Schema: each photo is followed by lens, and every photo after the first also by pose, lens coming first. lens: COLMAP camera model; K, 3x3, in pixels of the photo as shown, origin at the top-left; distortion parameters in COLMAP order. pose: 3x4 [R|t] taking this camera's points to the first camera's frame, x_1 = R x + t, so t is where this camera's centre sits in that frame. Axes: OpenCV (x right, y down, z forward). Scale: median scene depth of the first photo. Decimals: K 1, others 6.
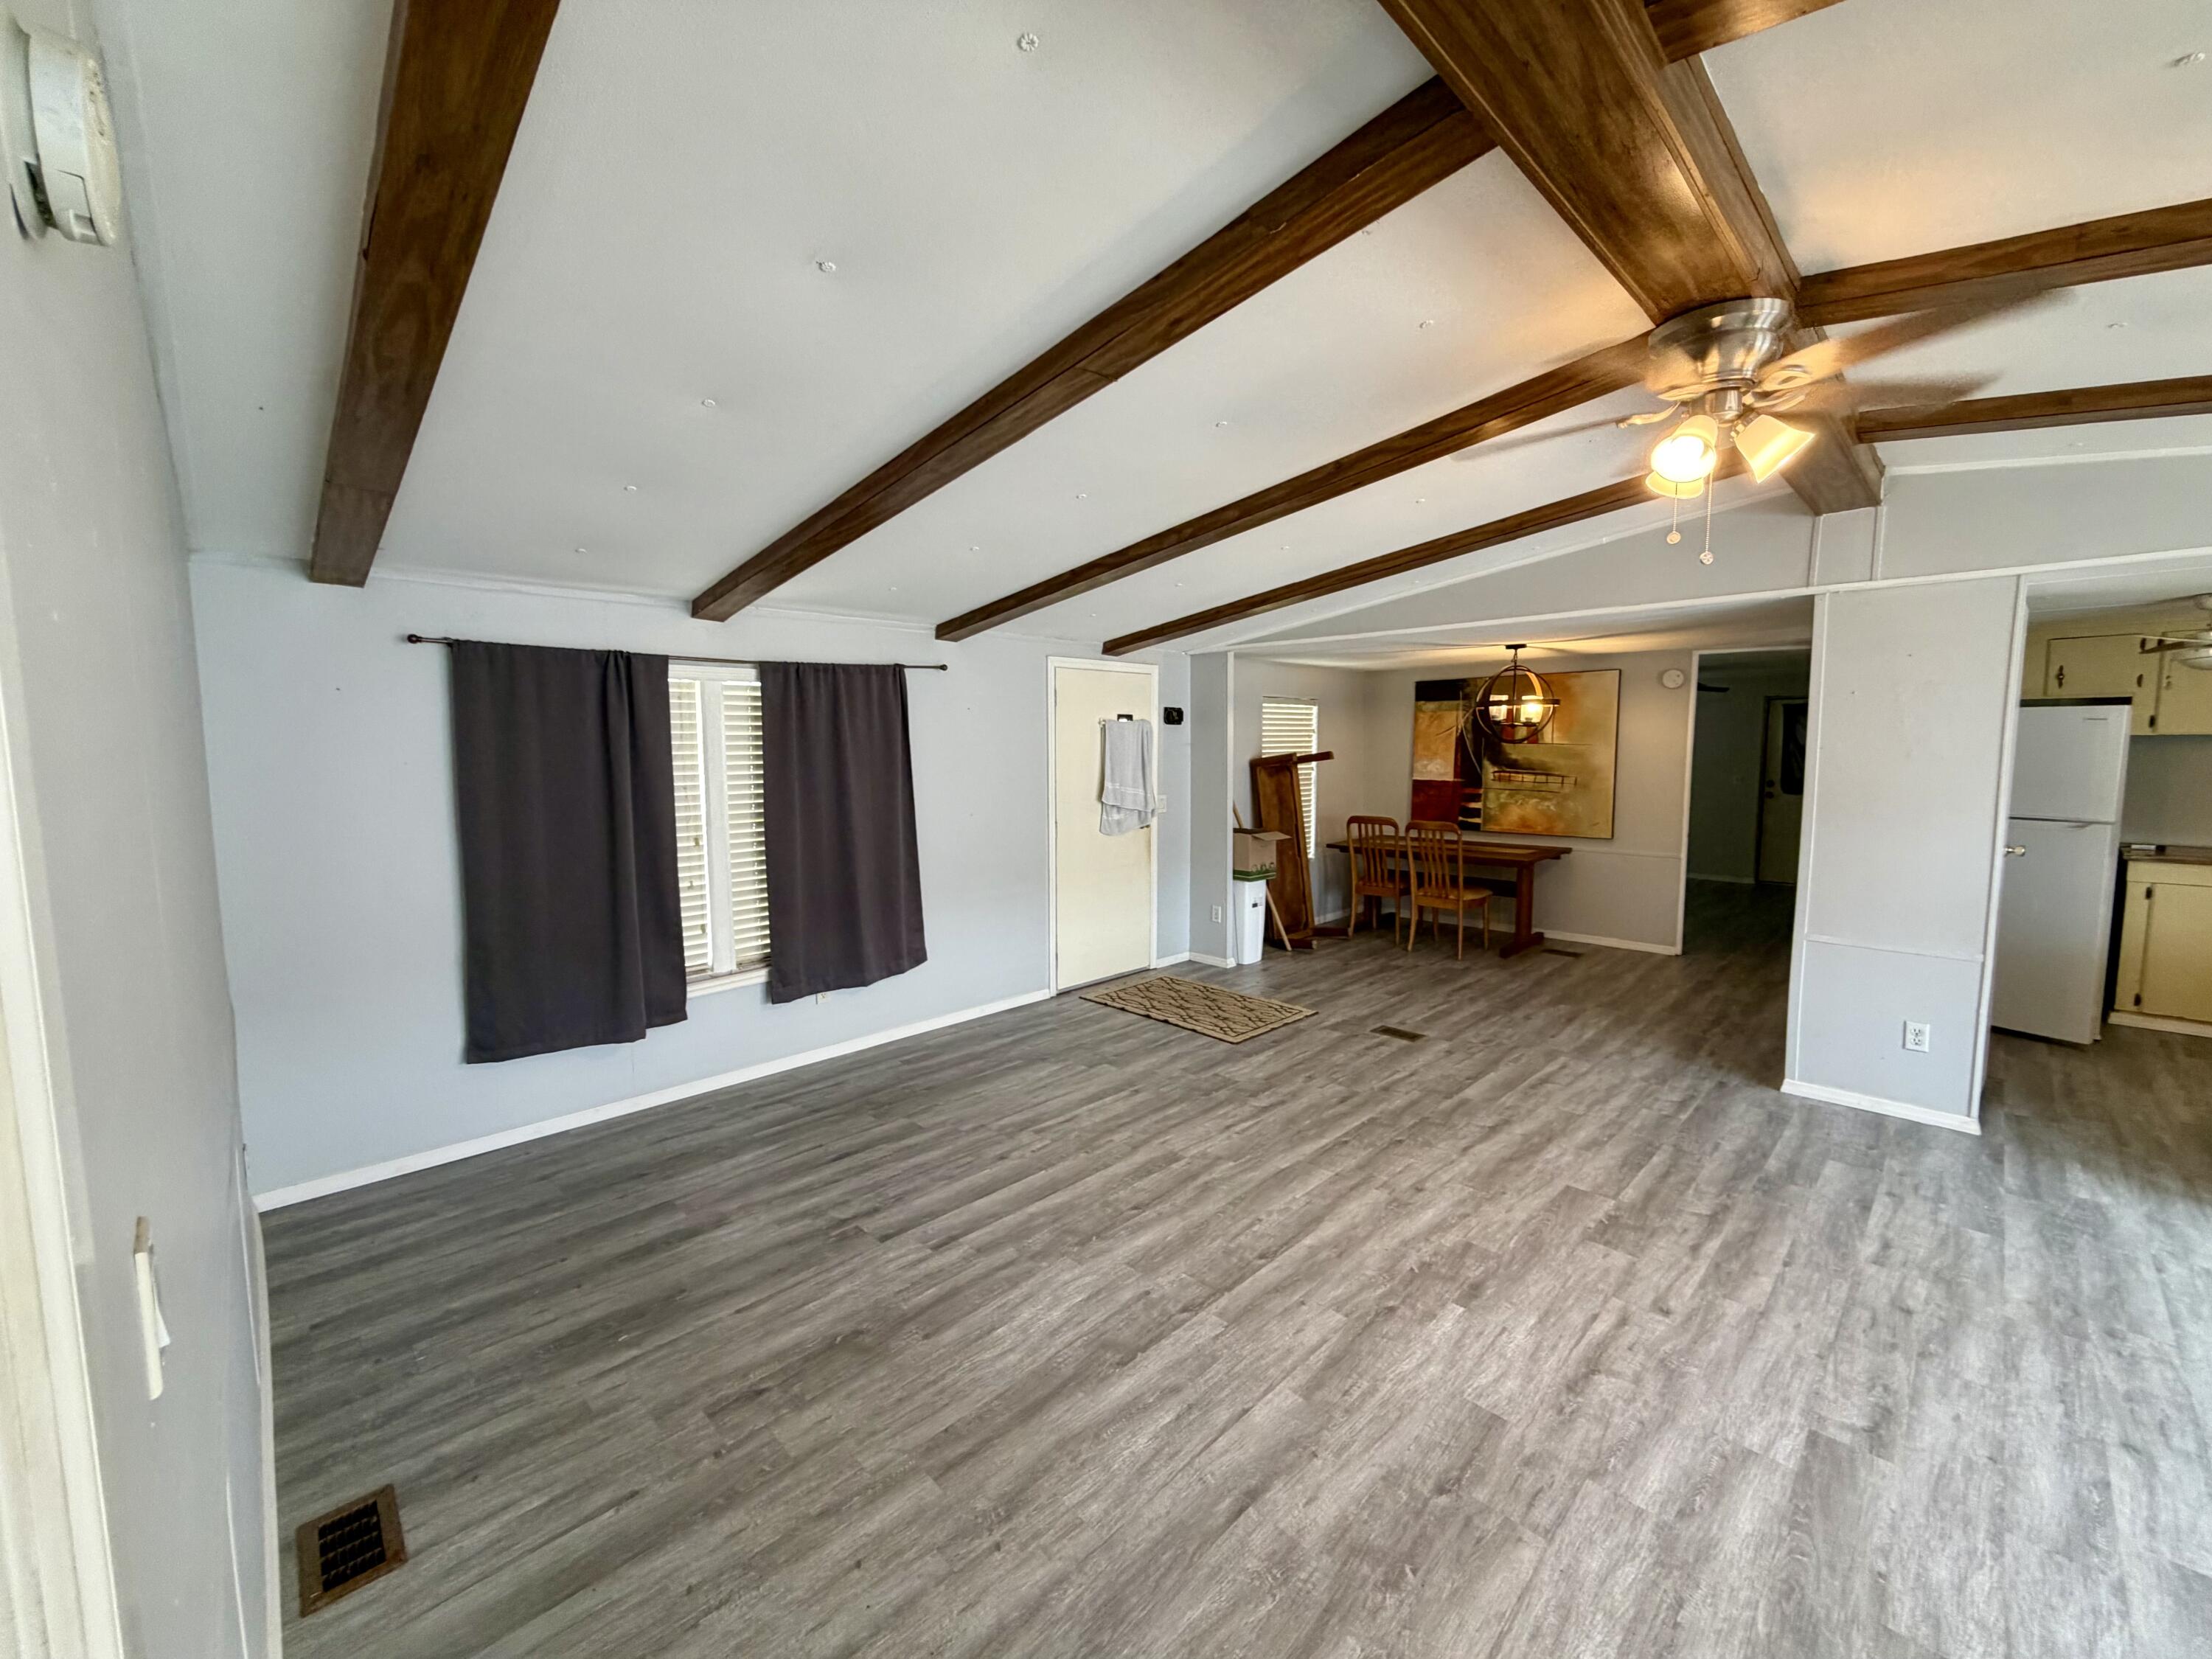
lens RADIAL K [[885.0, 0, 1094.2], [0, 885.0, 826.2], [0, 0, 1]] dist [0.002340, 0.000219]
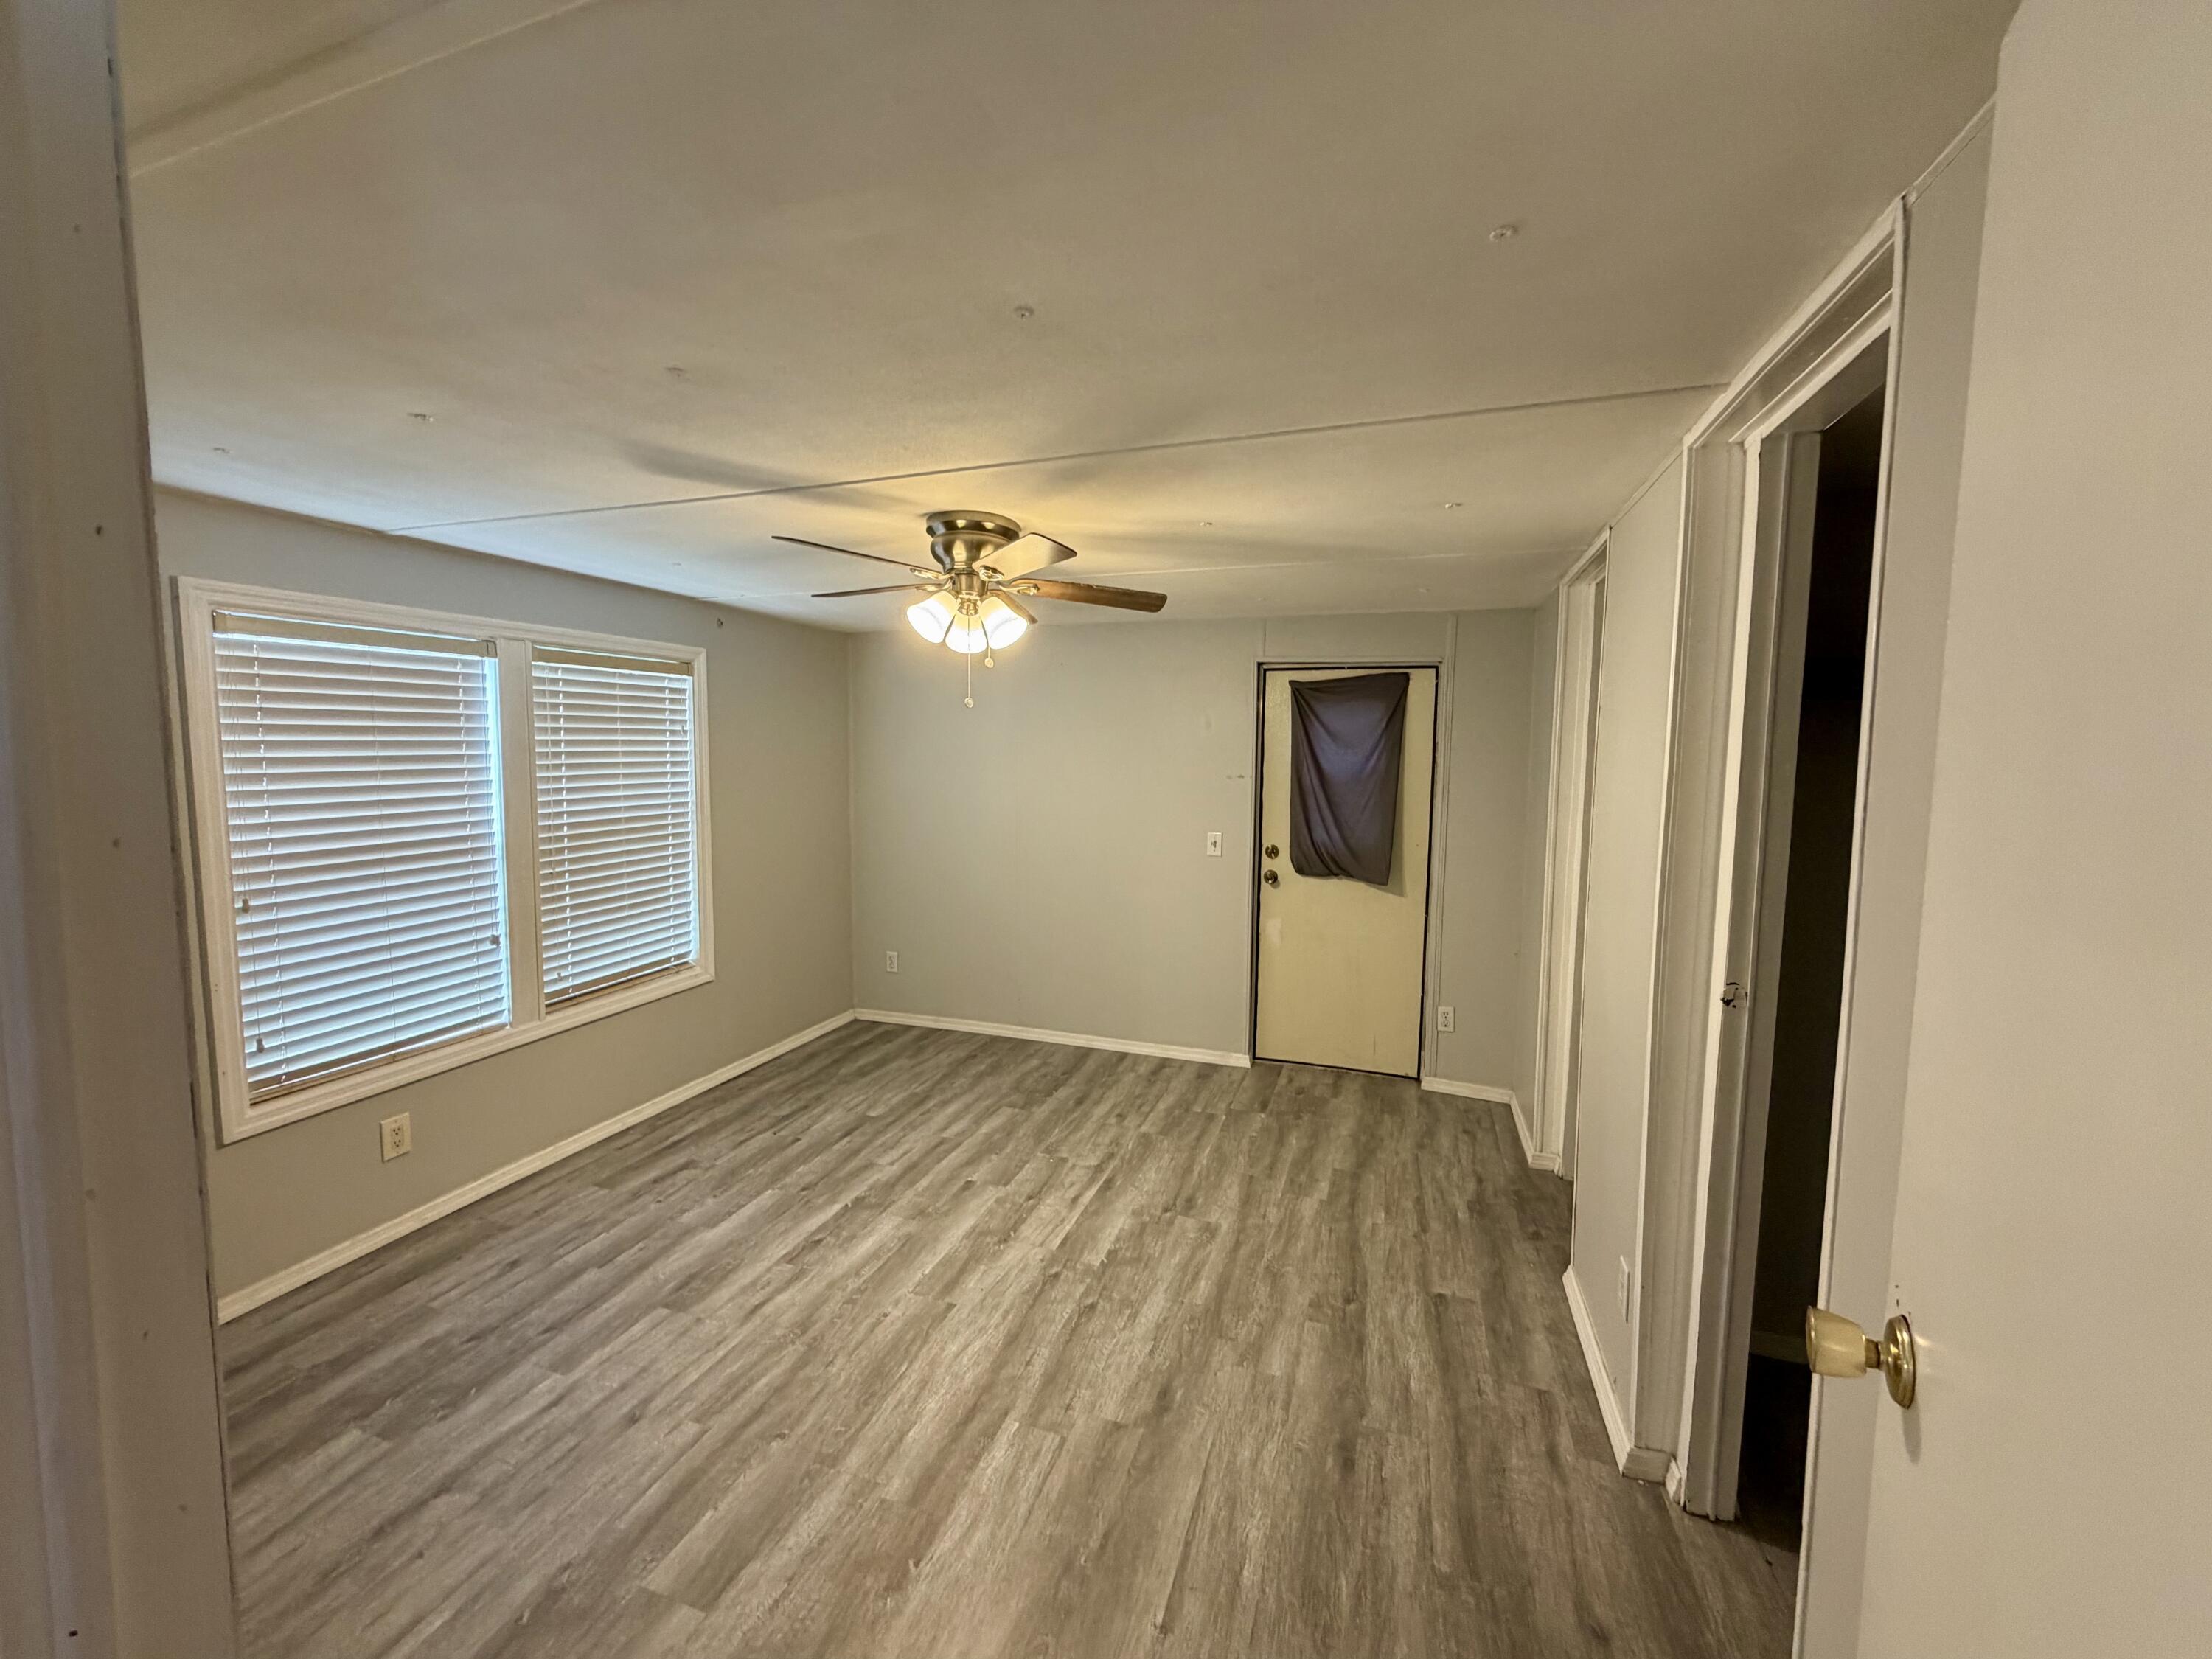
lens RADIAL K [[885.0, 0, 1093.0], [0, 885.0, 810.7], [0, 0, 1]] dist [0.002340, 0.000219]
pose [[0.900086, -0.009012, 0.435620, 1.132336], [0.015610, 0.999811, -0.011569, -0.156640], [-0.435433, 0.017213, 0.900056, 1.480155]]
